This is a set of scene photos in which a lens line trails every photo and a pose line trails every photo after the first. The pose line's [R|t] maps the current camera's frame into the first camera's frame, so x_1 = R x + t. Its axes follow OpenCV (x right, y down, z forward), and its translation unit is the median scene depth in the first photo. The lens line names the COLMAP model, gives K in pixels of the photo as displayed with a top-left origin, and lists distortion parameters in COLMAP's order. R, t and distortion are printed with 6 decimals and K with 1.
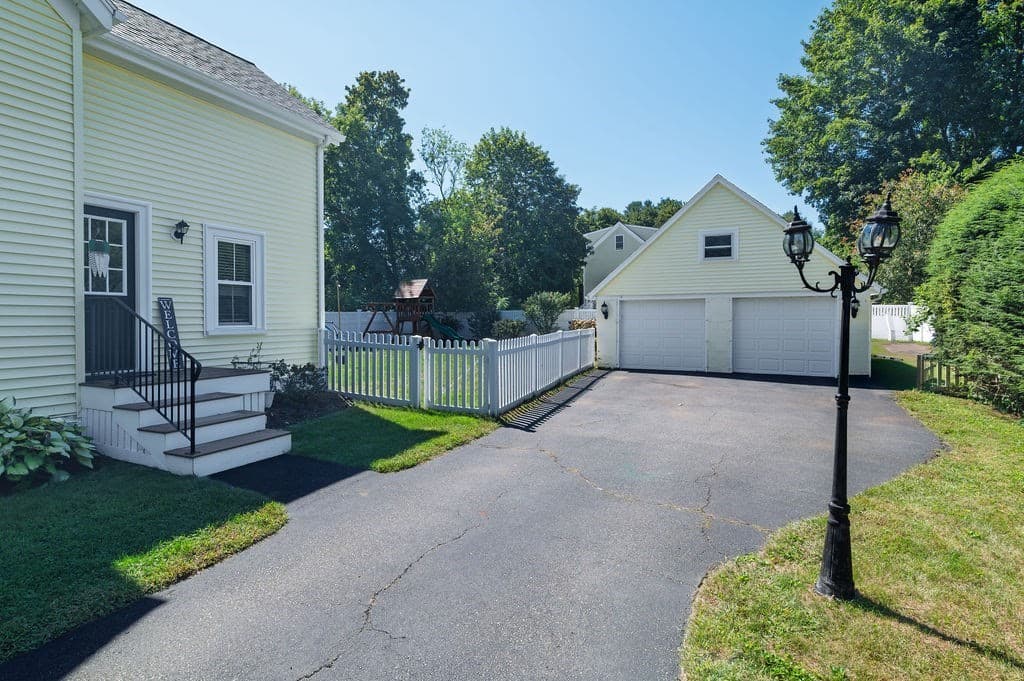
lens RADIAL K [[524.0, 0, 516.3], [0, 524.0, 317.7], [0, 0, 1]] dist [0.018932, 0.000305]
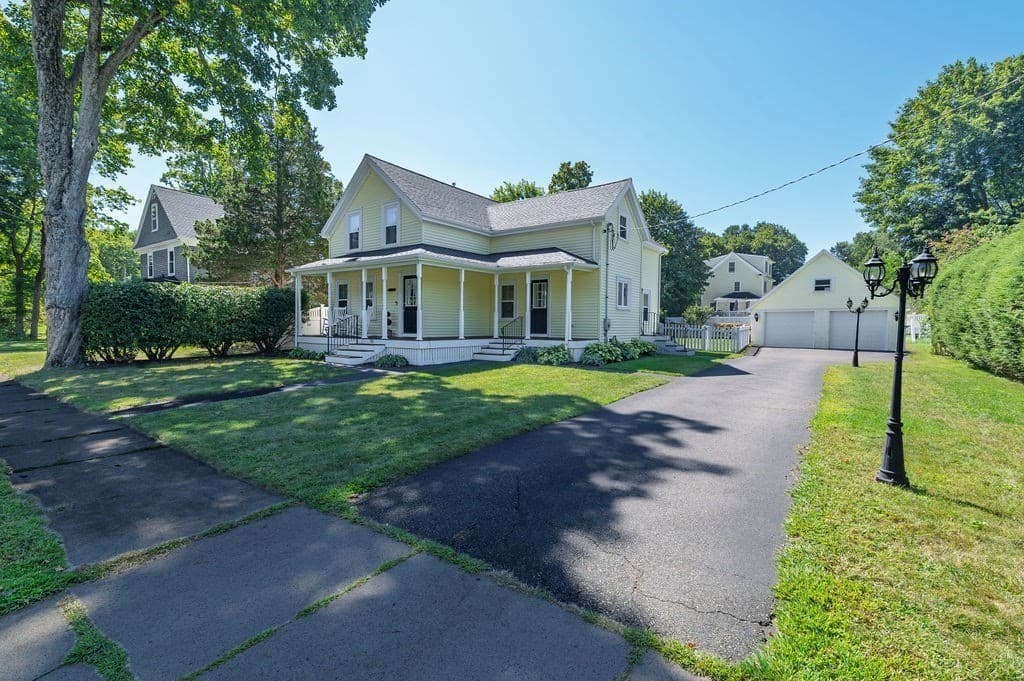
lens RADIAL K [[455.4, 0, 515.7], [0, 455.4, 337.0], [0, 0, 1]] dist [0.021564, 0.001243]
pose [[0.980879, 0.013378, -0.194161, -0.175905], [-0.007781, 0.999533, 0.029564, 0.007842], [0.194465, -0.027488, 0.980524, -0.398717]]
